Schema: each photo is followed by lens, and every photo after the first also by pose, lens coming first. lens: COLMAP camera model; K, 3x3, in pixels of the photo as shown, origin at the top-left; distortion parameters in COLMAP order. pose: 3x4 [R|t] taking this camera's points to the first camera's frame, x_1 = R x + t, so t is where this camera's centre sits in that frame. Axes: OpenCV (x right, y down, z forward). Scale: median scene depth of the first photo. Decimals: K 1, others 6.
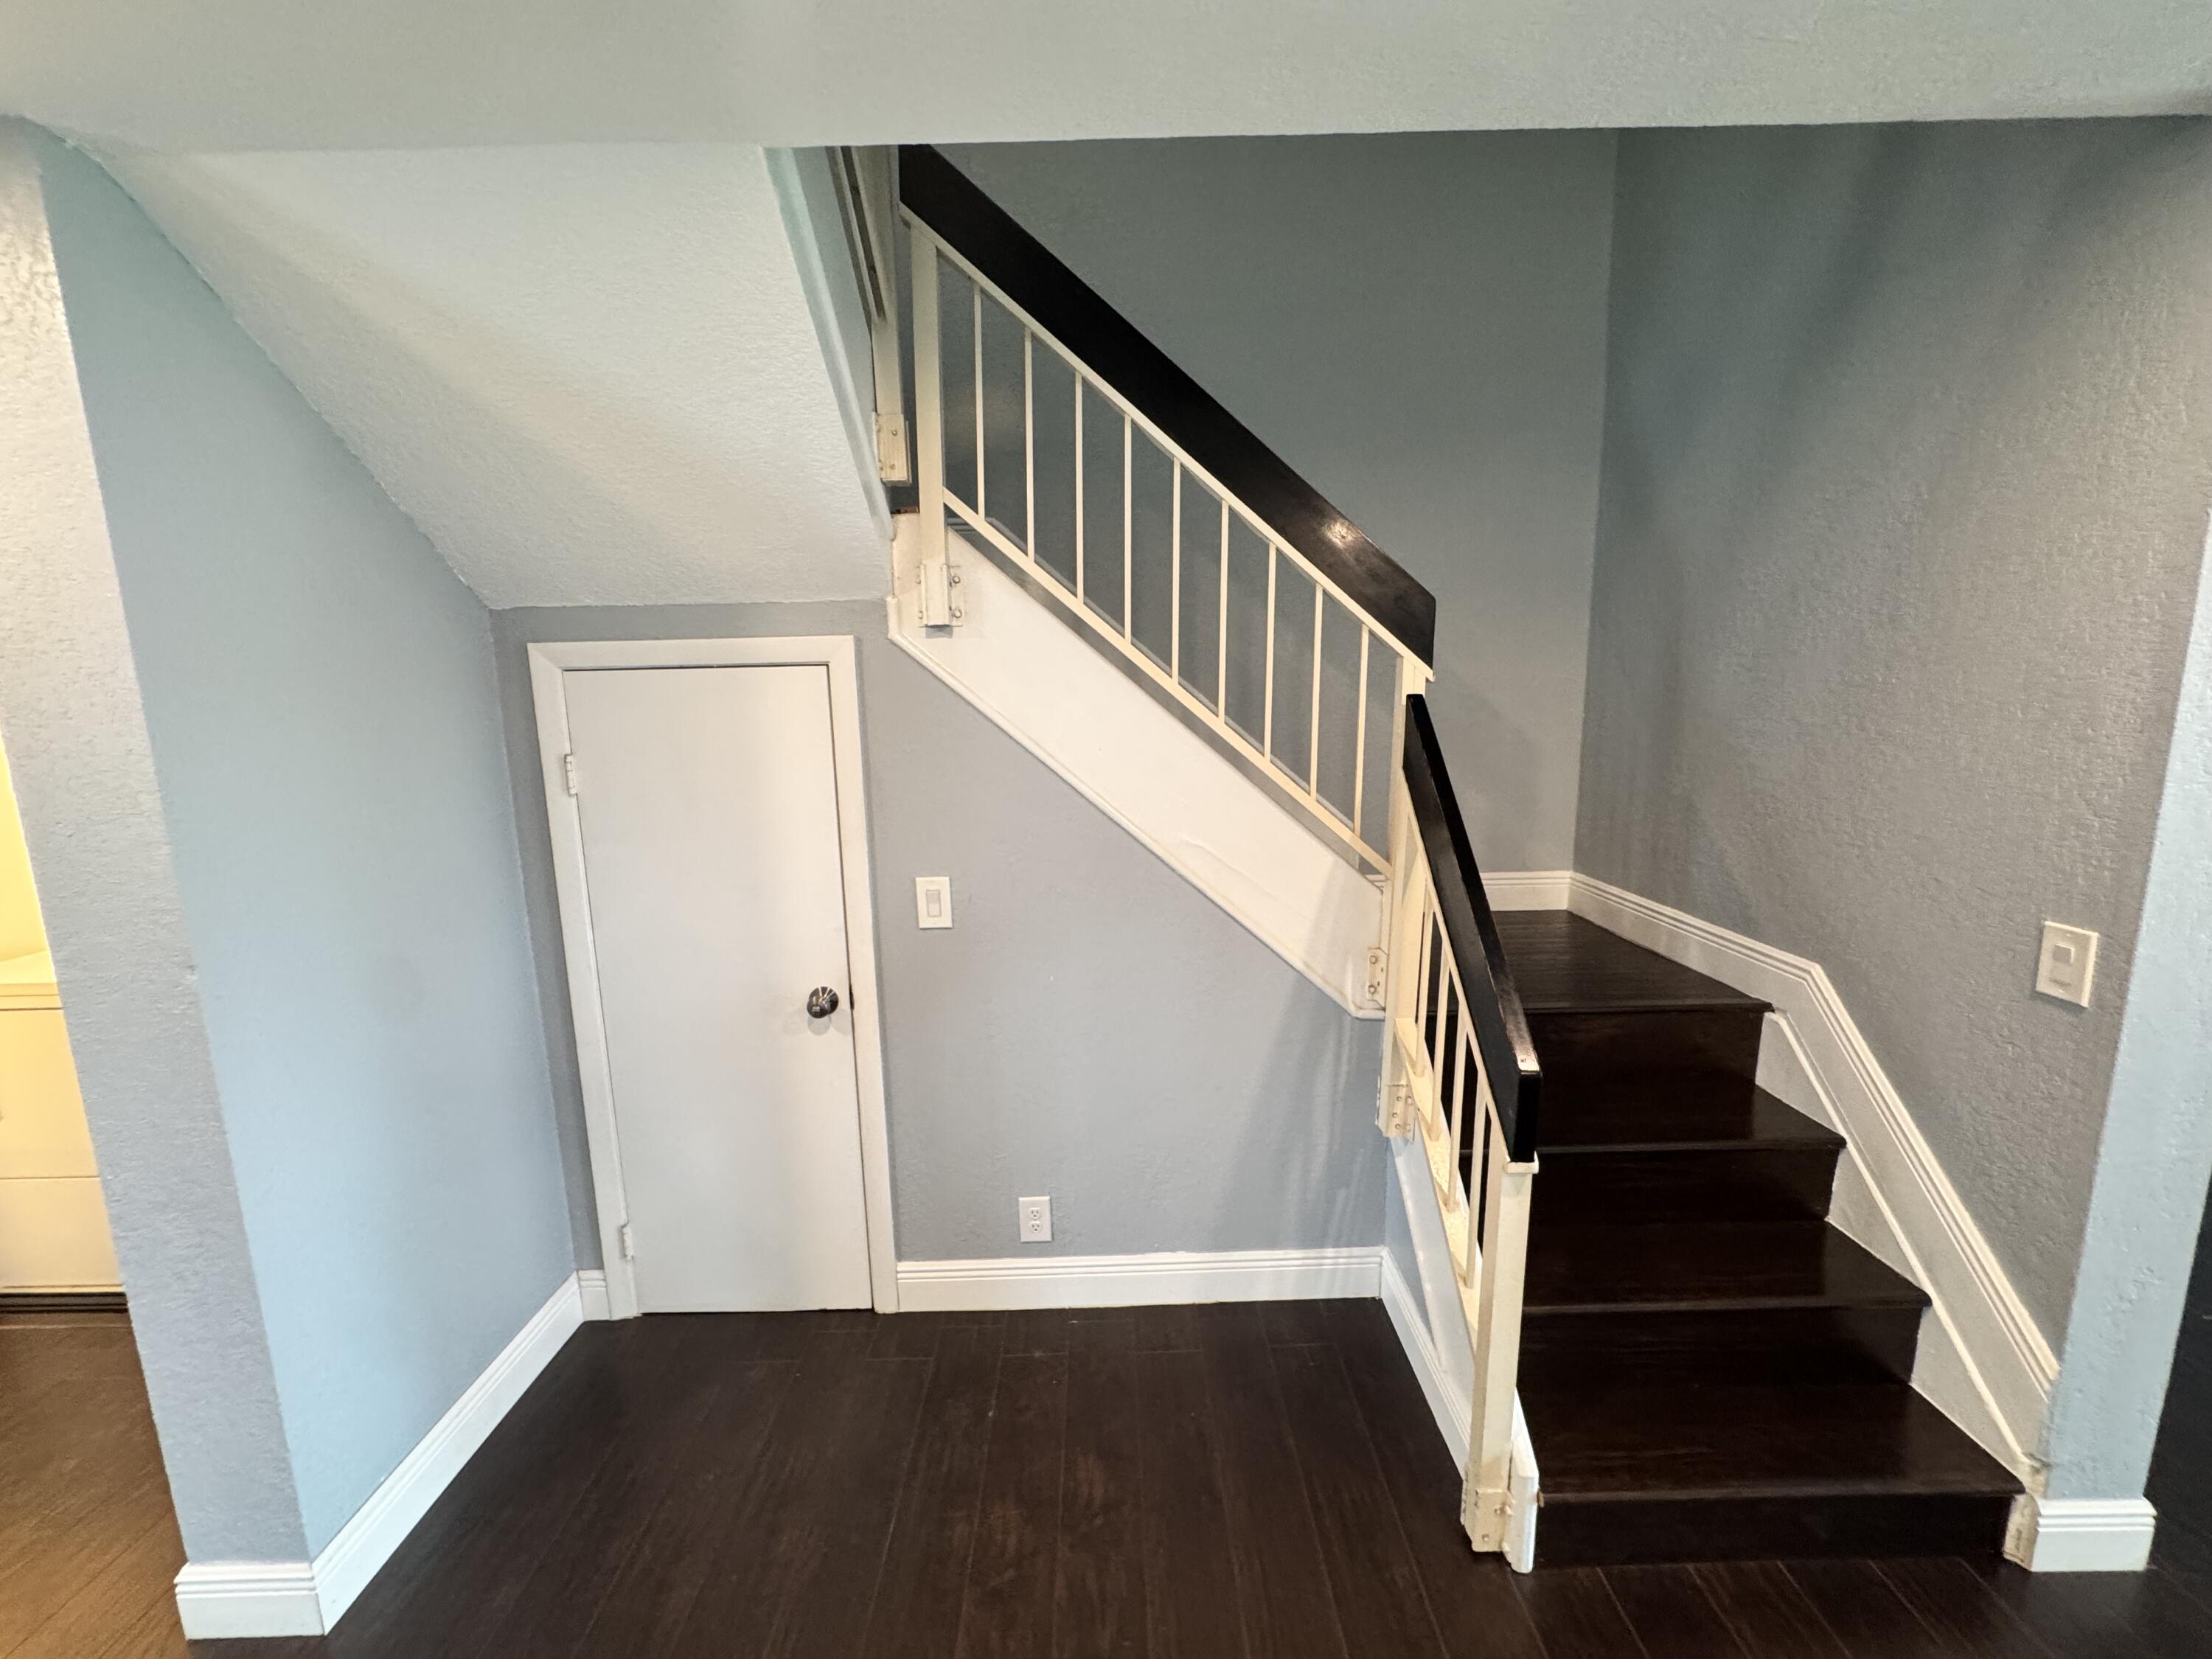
lens RADIAL K [[882.6, 0, 1106.0], [0, 882.6, 829.5], [0, 0, 1]] dist [0.000451, 0.000112]
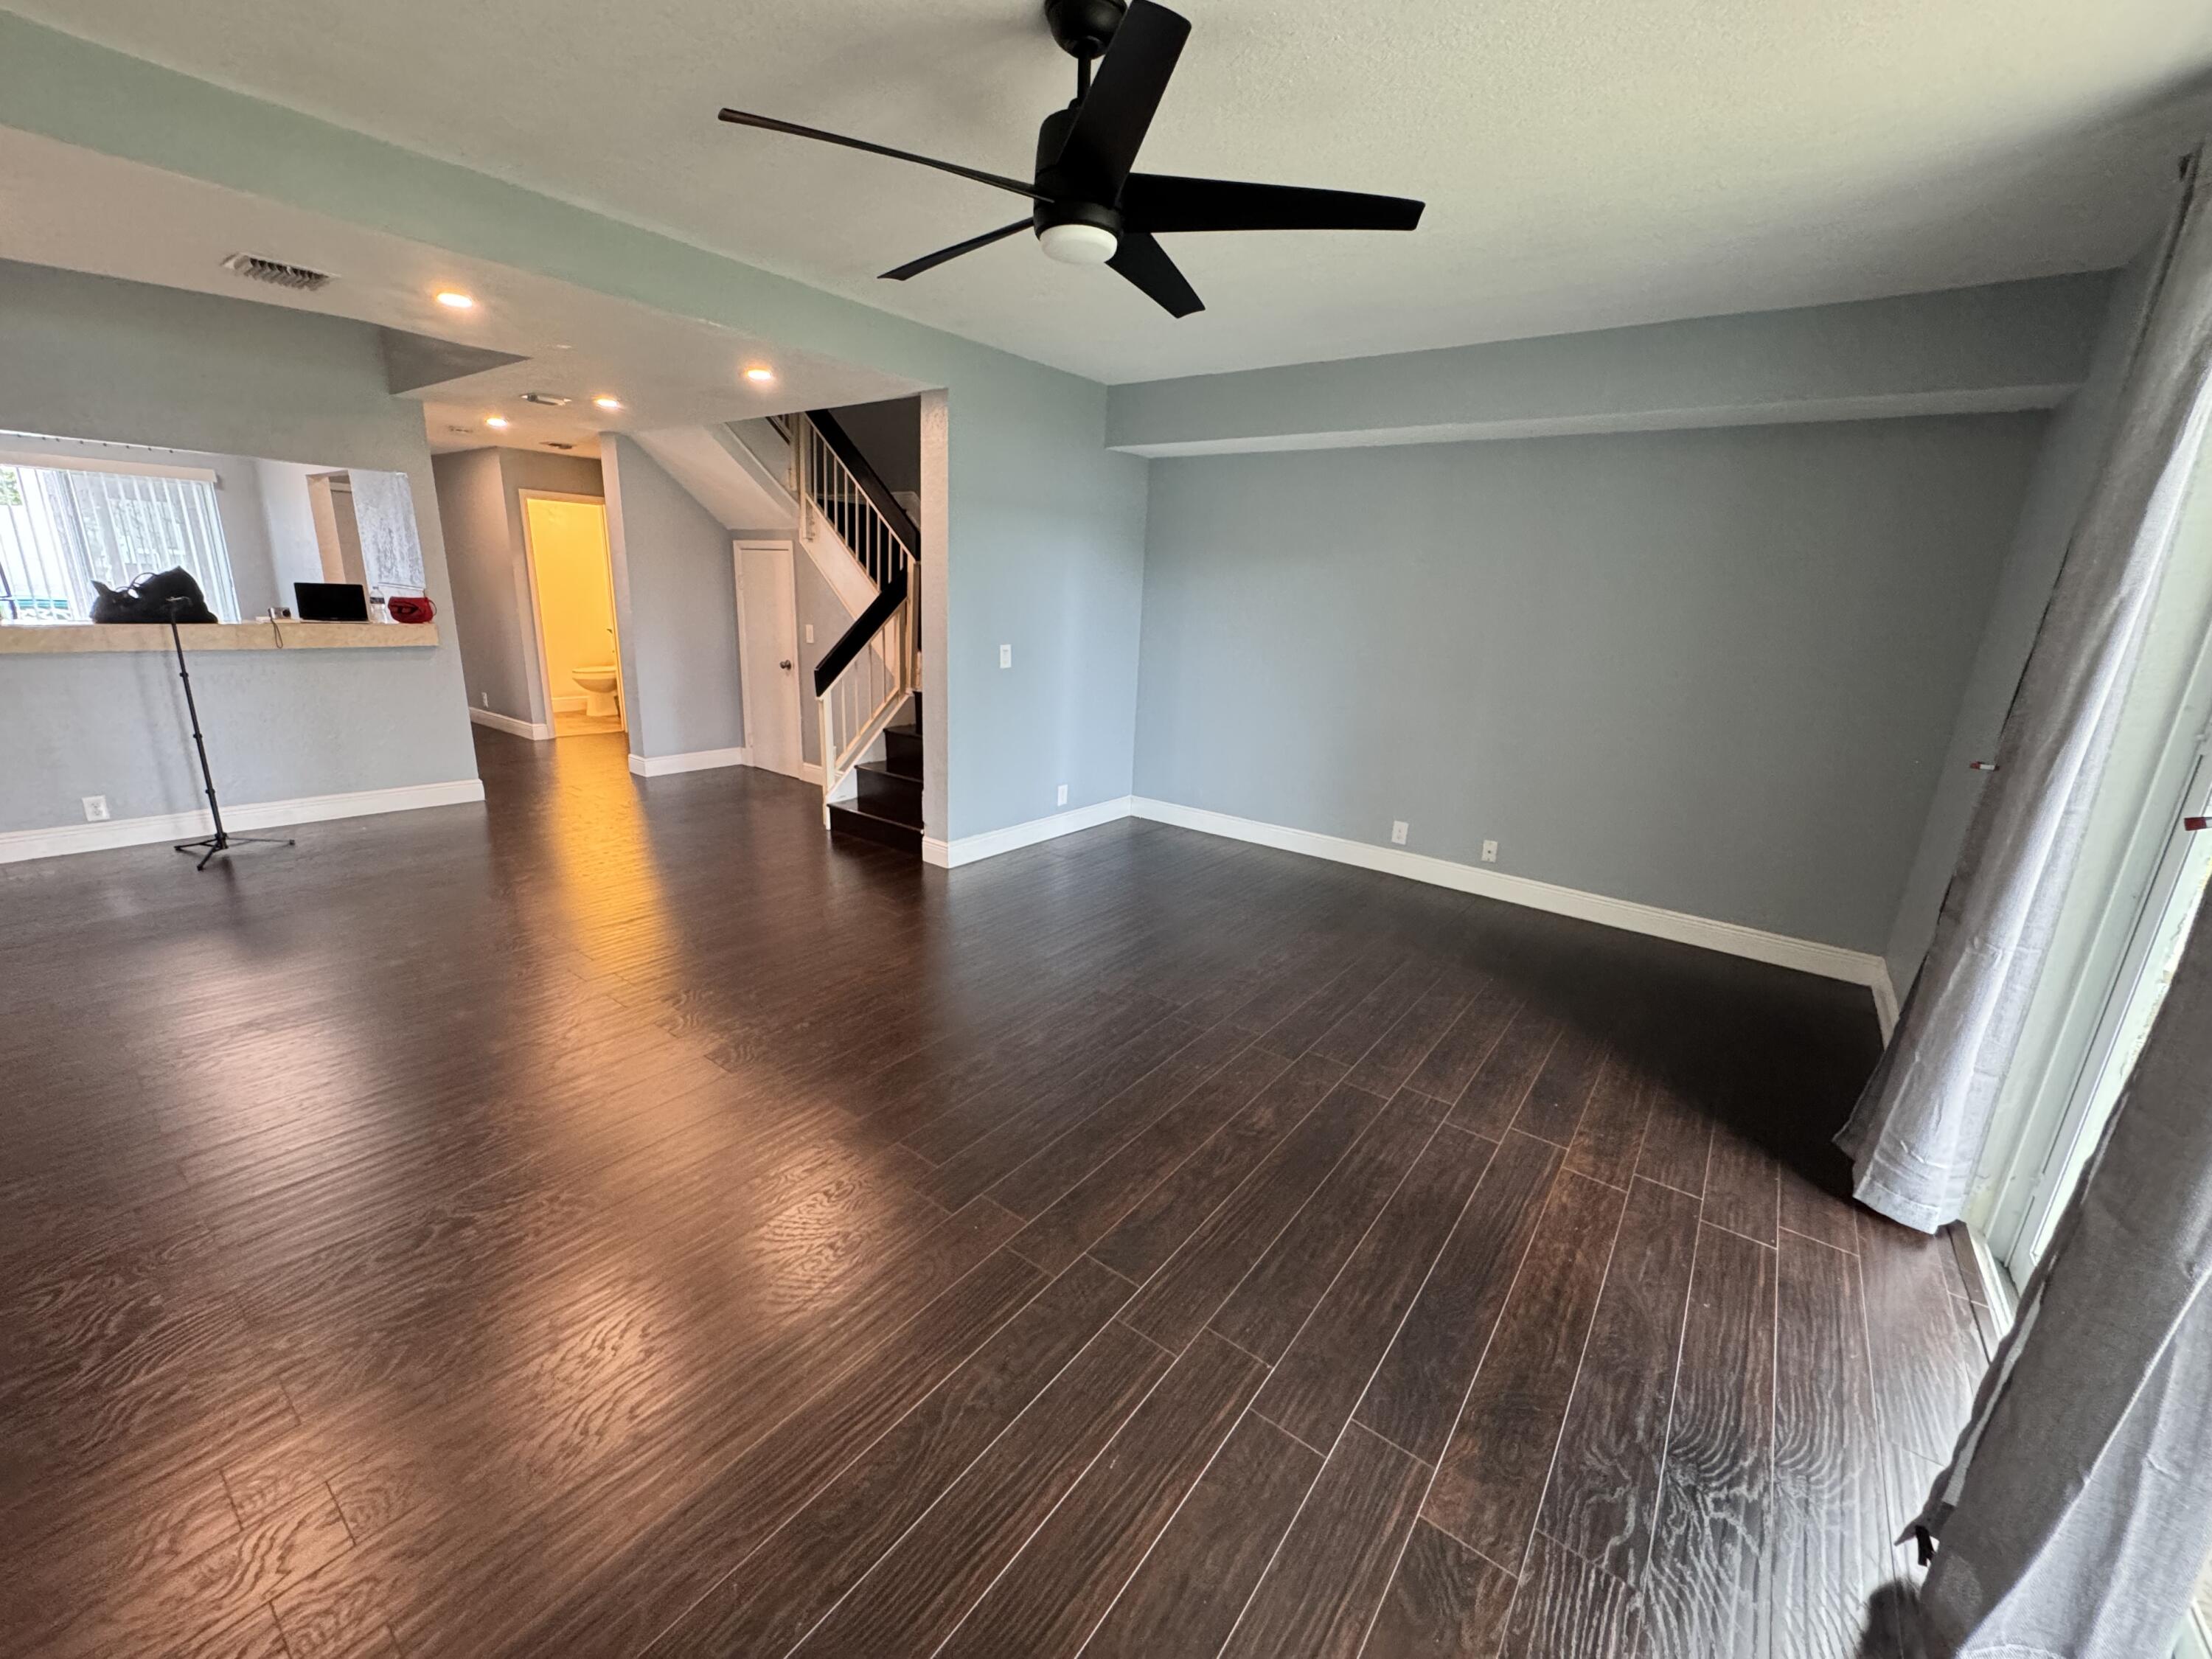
lens RADIAL K [[882.6, 0, 1106.0], [0, 882.6, 829.5], [0, 0, 1]] dist [0.000451, 0.000112]
pose [[0.792870, 0.218770, -0.568768, 2.453806], [-0.166918, 0.975609, 0.142570, 0.136057], [0.586085, -0.018102, 0.810047, -0.841855]]
